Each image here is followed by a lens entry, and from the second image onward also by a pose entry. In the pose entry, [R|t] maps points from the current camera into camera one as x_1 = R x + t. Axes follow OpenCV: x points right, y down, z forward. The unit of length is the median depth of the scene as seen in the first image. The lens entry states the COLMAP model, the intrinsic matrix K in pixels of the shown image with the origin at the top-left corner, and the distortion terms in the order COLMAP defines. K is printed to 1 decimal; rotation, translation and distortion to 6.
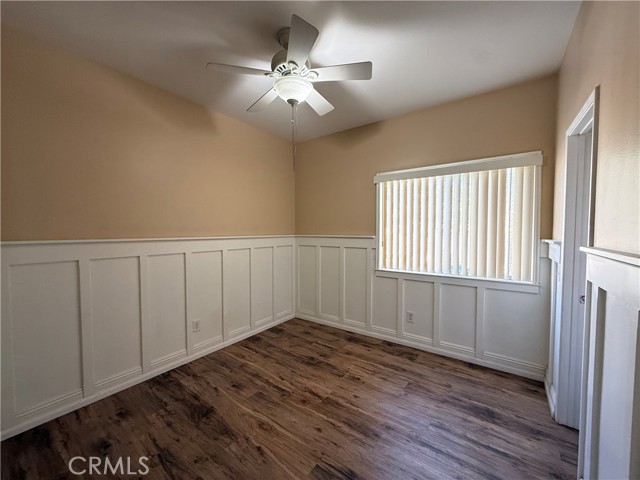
lens RADIAL K [[254.6, 0, 319.4], [0, 254.6, 239.8], [0, 0, 1]] dist [-0.001086, -0.000316]
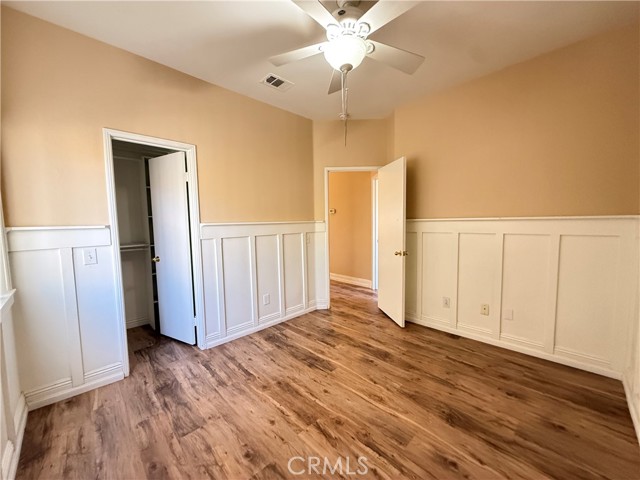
lens RADIAL K [[254.6, 0, 320.1], [0, 254.6, 239.7], [0, 0, 1]] dist [-0.001086, -0.000316]
pose [[-0.987415, 0.004683, 0.158082, -0.137684], [0.022890, 0.993268, 0.113552, -0.032041], [-0.156486, 0.115742, -0.980875, 1.792770]]
